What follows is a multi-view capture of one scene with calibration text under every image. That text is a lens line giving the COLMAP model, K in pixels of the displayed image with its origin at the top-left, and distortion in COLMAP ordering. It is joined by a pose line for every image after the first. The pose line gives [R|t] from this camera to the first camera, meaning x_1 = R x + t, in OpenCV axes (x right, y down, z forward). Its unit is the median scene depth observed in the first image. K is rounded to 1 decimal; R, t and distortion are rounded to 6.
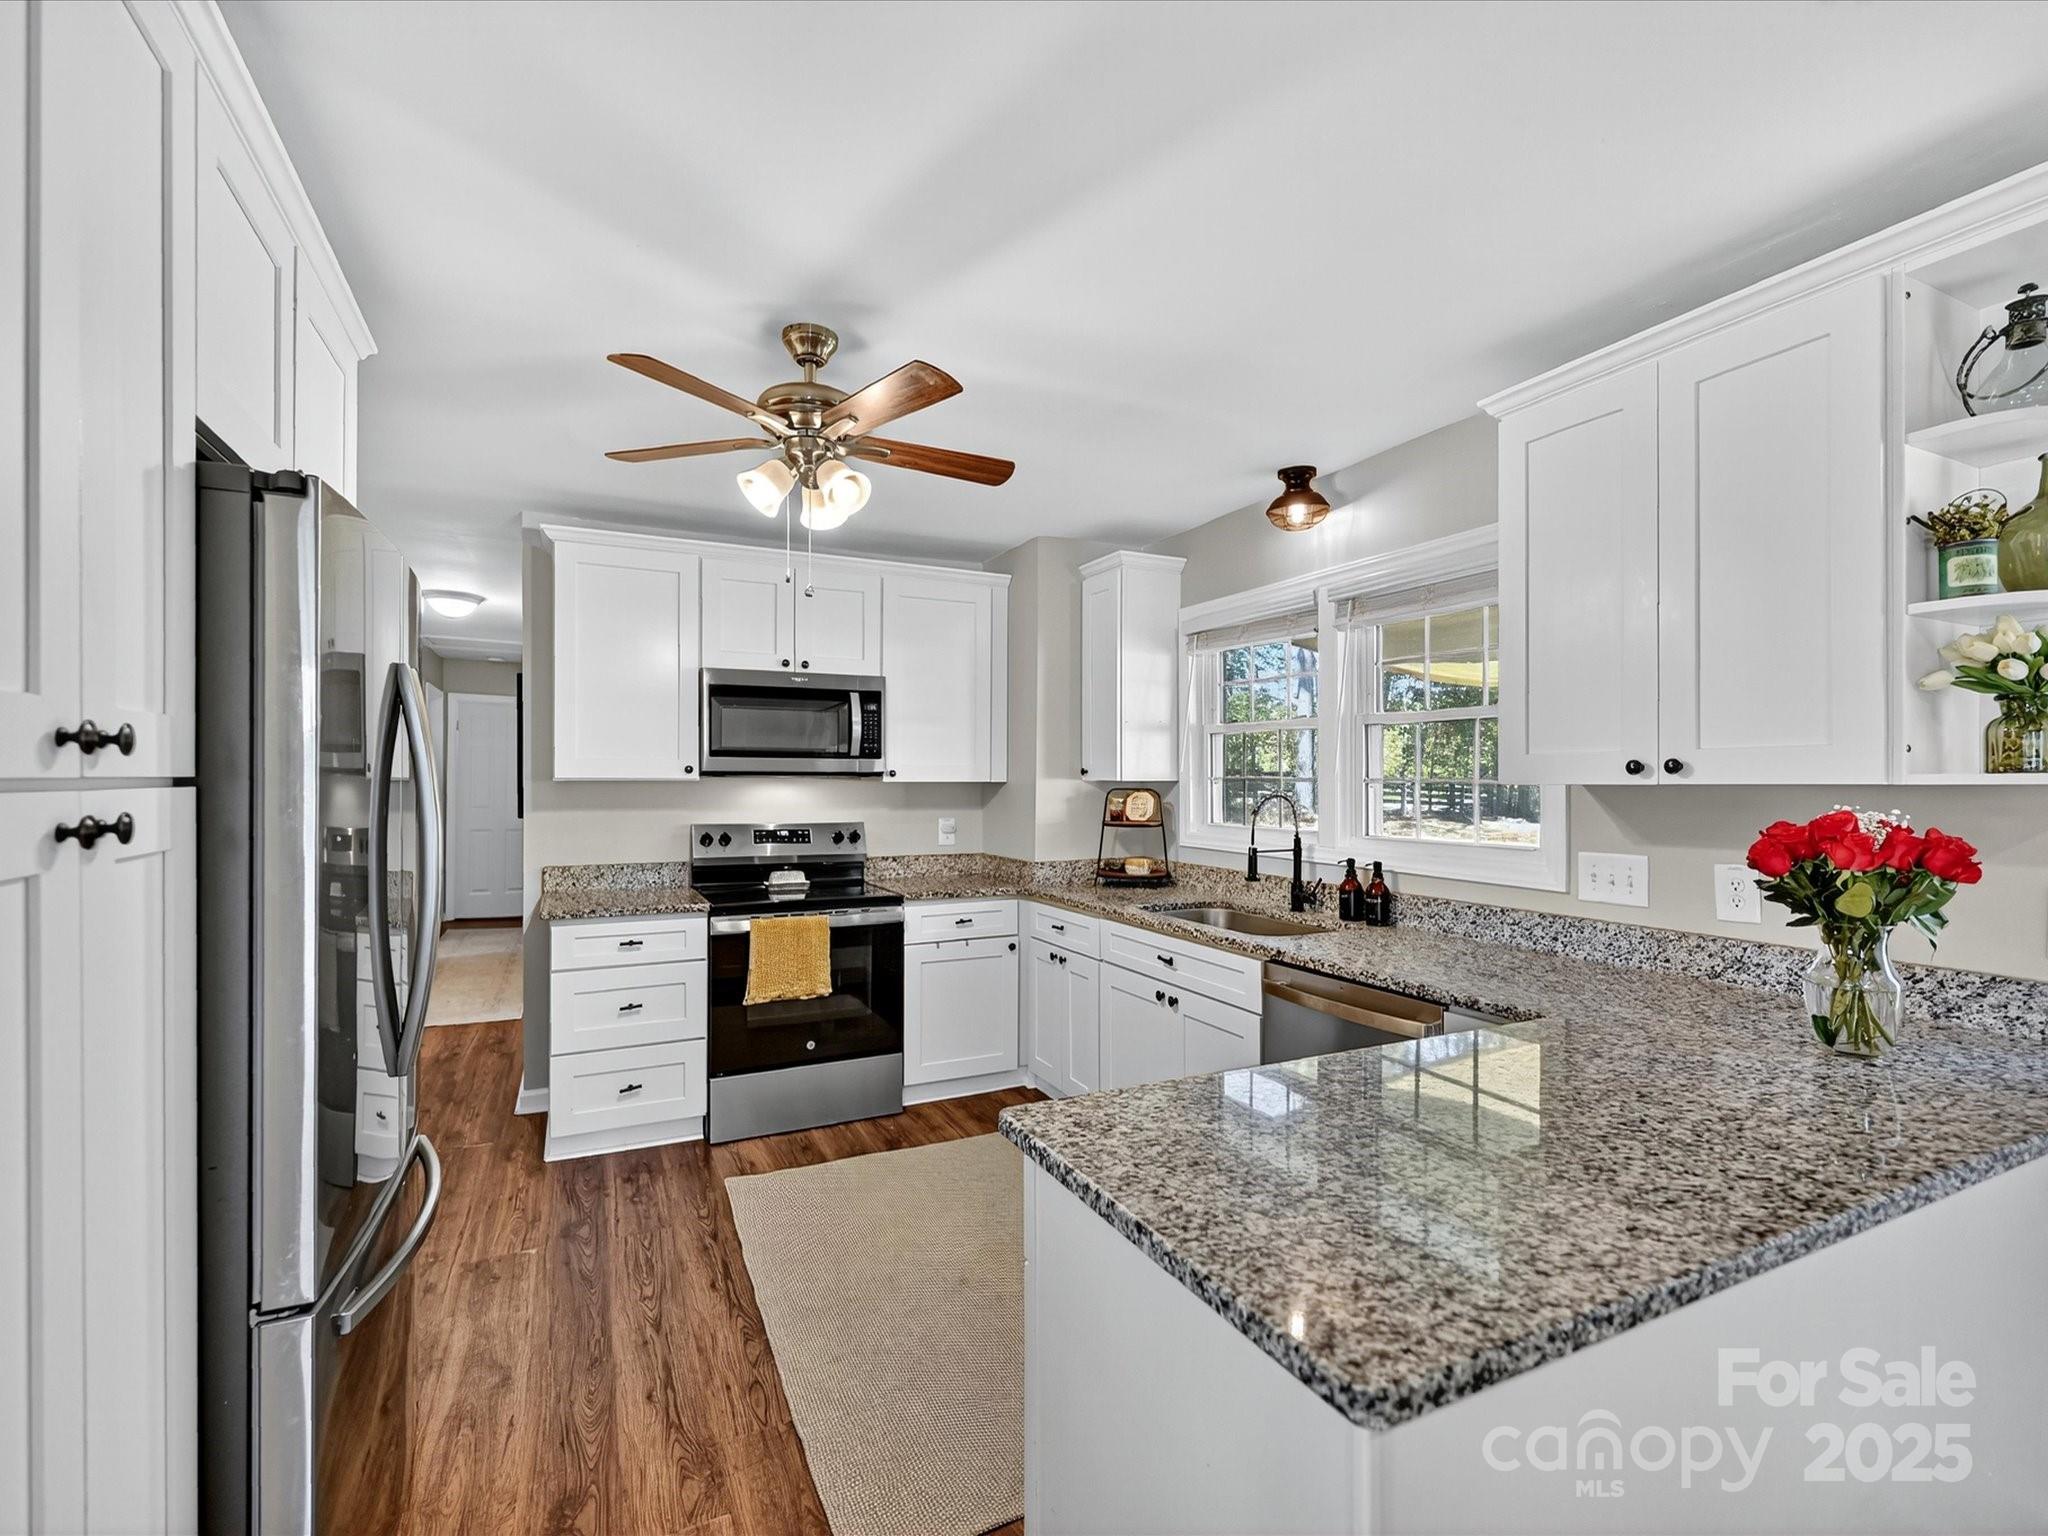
lens RADIAL K [[930.8, 0, 1019.3], [0, 930.8, 775.1], [0, 0, 1]] dist [-0.001115, 0.000037]
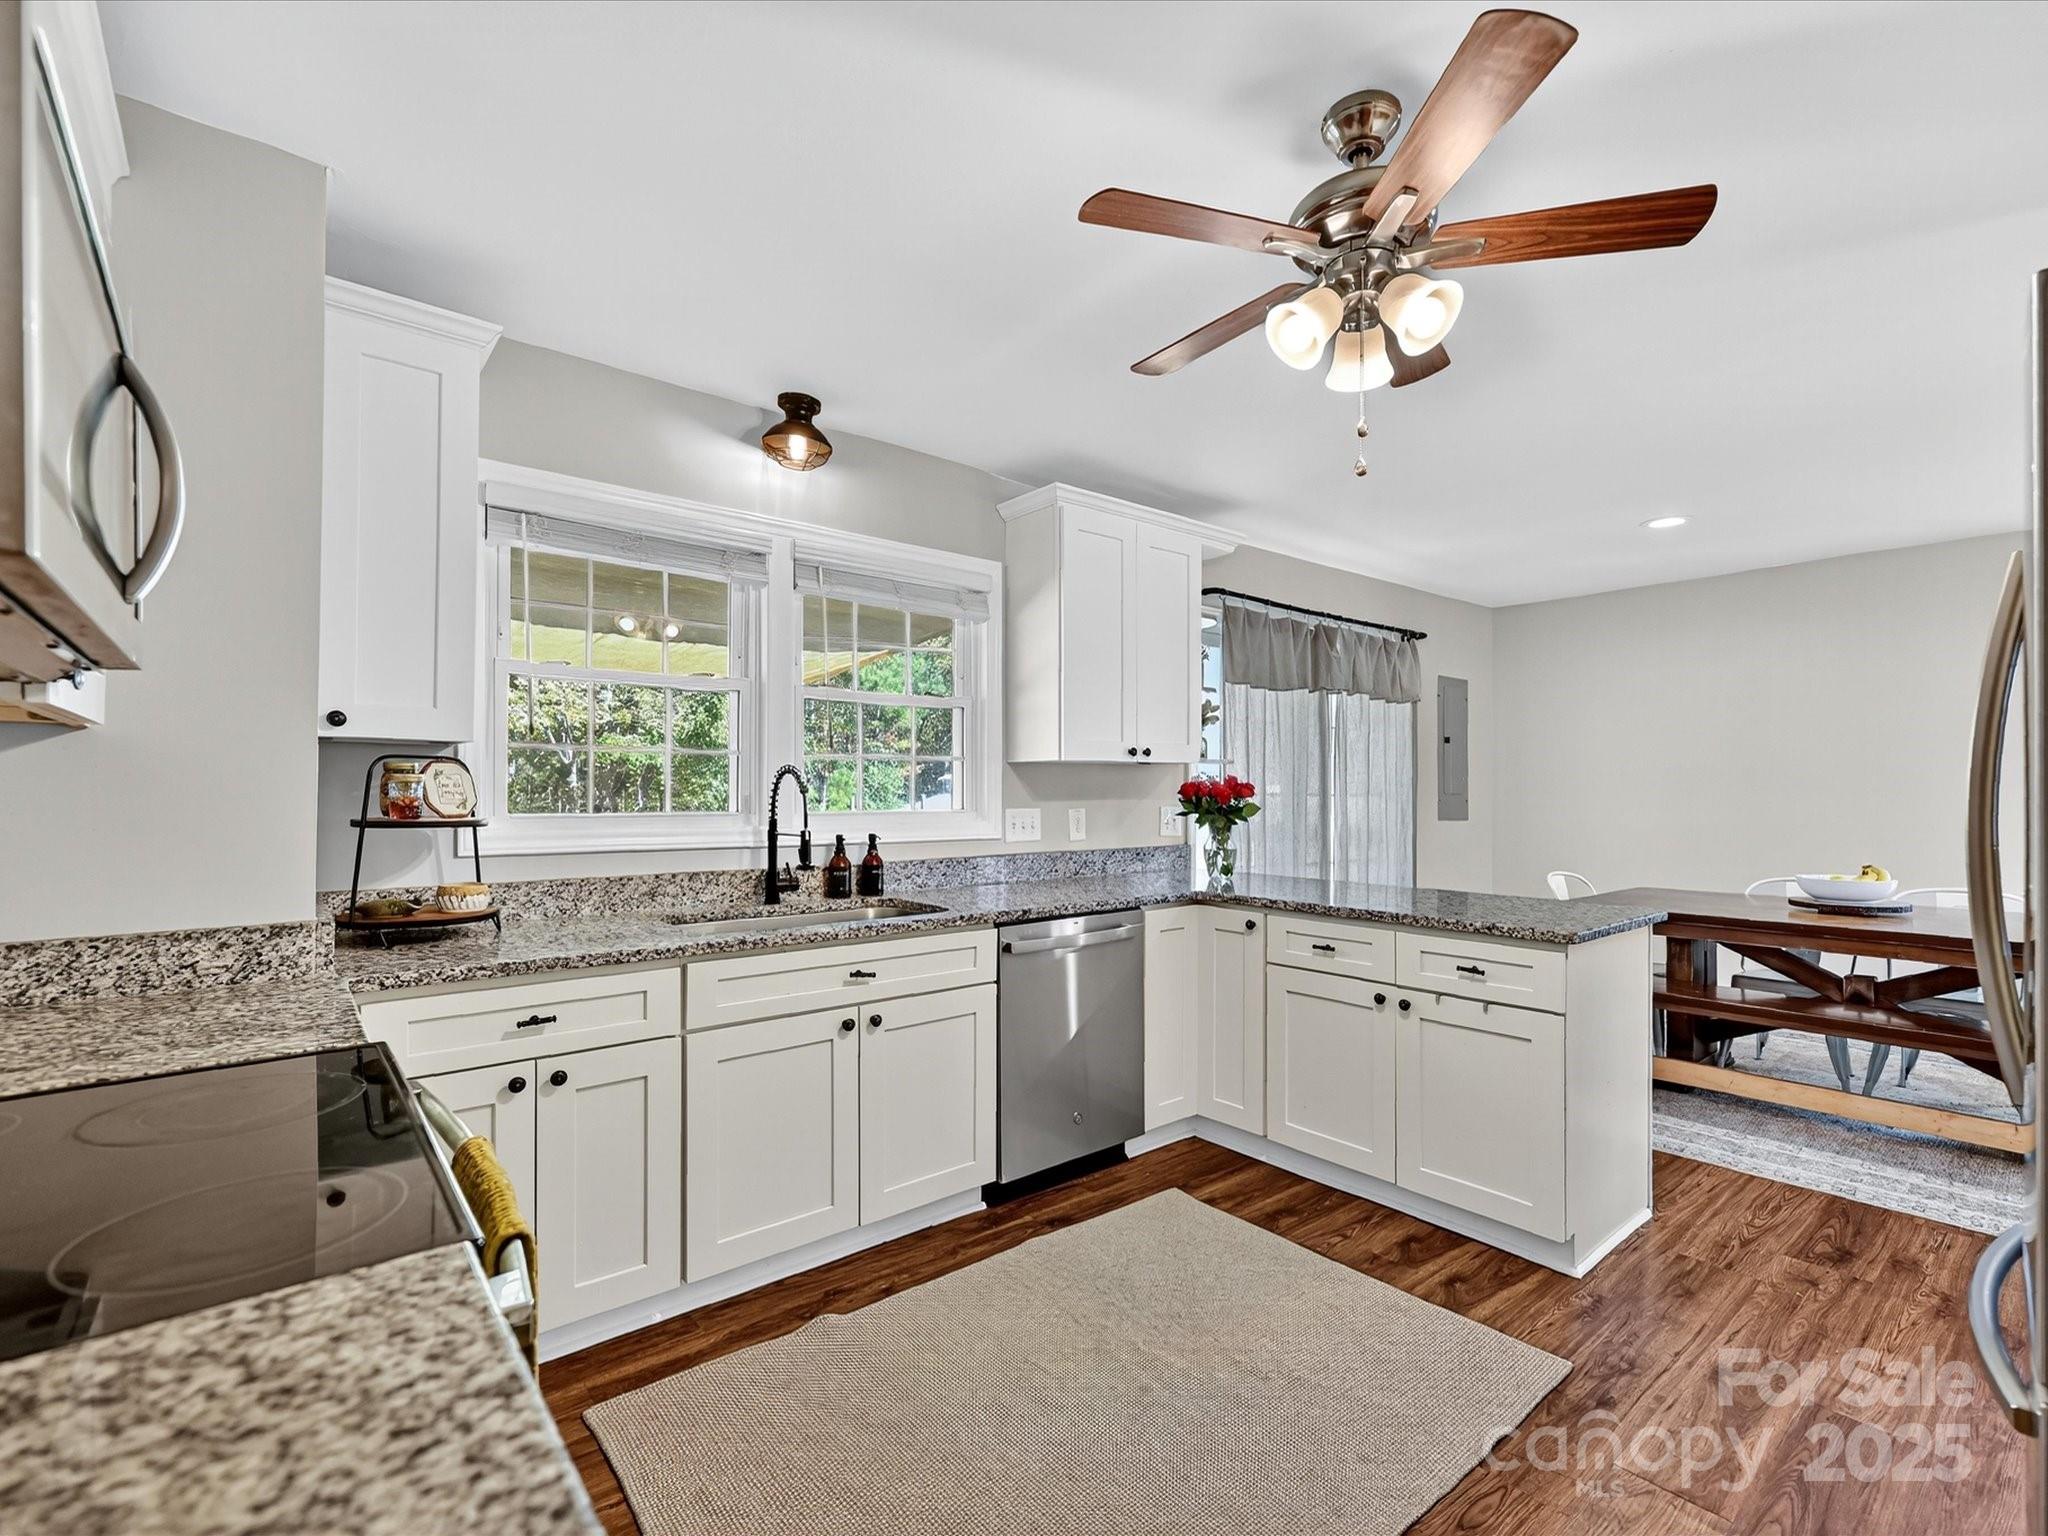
lens RADIAL K [[930.8, 0, 1016.7], [0, 930.8, 787.8], [0, 0, 1]] dist [-0.001115, 0.000037]
pose [[-0.239725, 0.001681, 0.970839, -0.556129], [-0.006768, 0.999971, -0.003403, 0.037779], [-0.970817, -0.007386, -0.239707, 0.929579]]
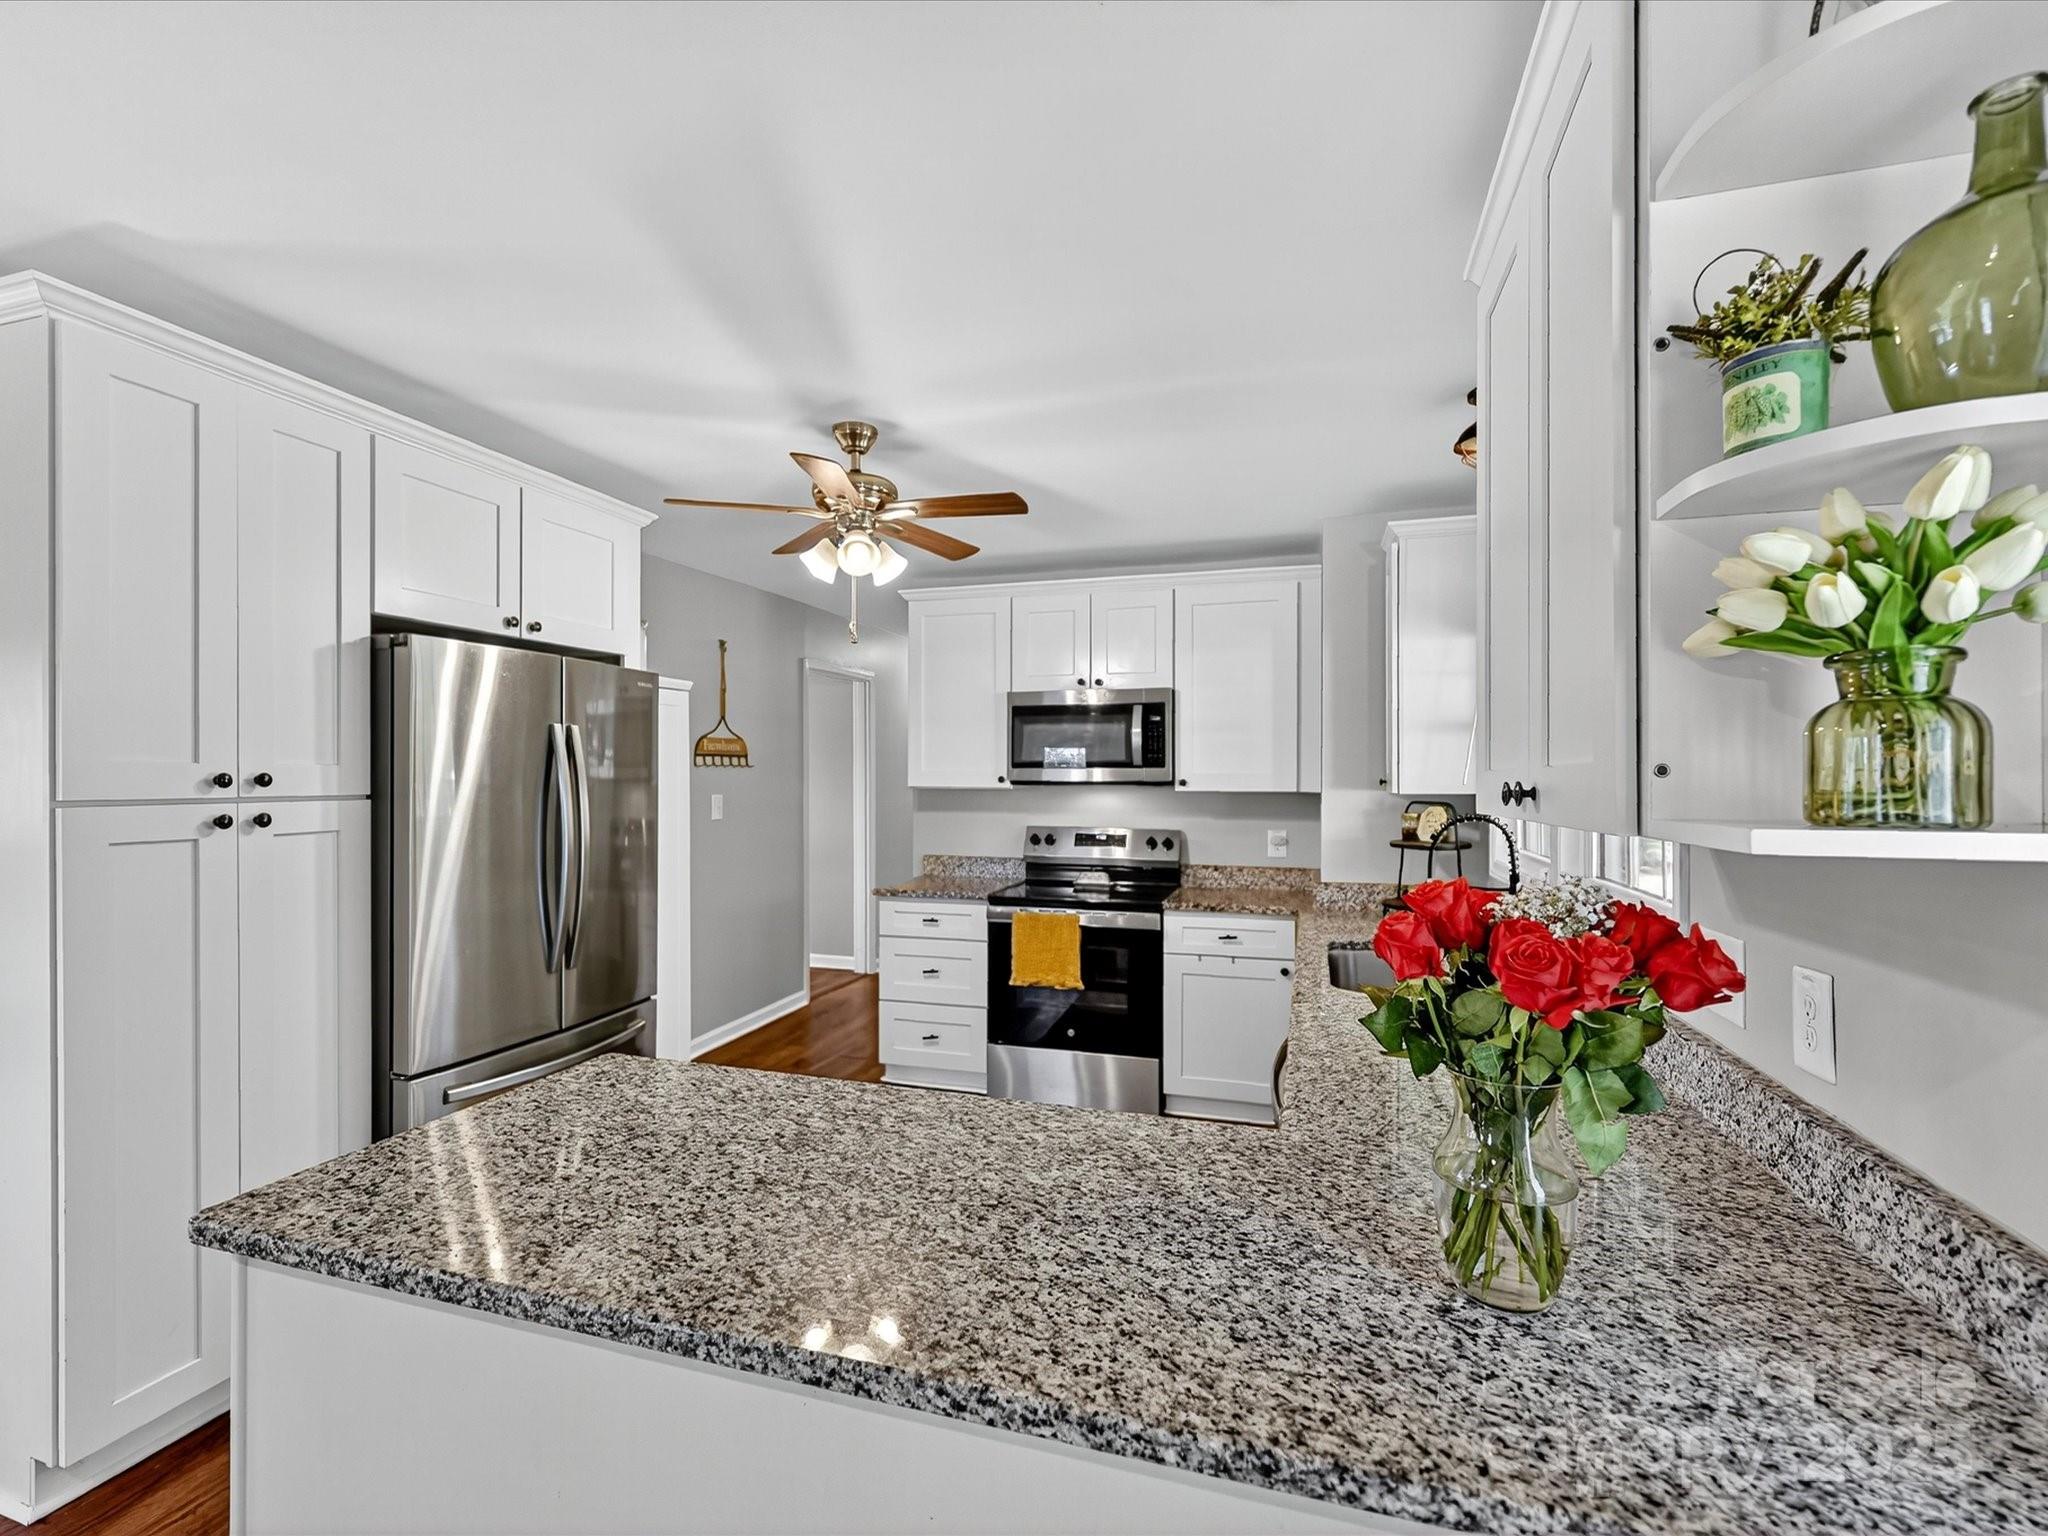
lens RADIAL K [[930.8, 0, 1011.9], [0, 930.8, 769.1], [0, 0, 1]] dist [-0.001115, 0.000037]
pose [[0.723553, -0.006056, -0.690242, 0.500878], [0.002477, 0.999978, -0.006177, -0.012568], [0.690264, 0.002760, 0.723552, 0.170130]]
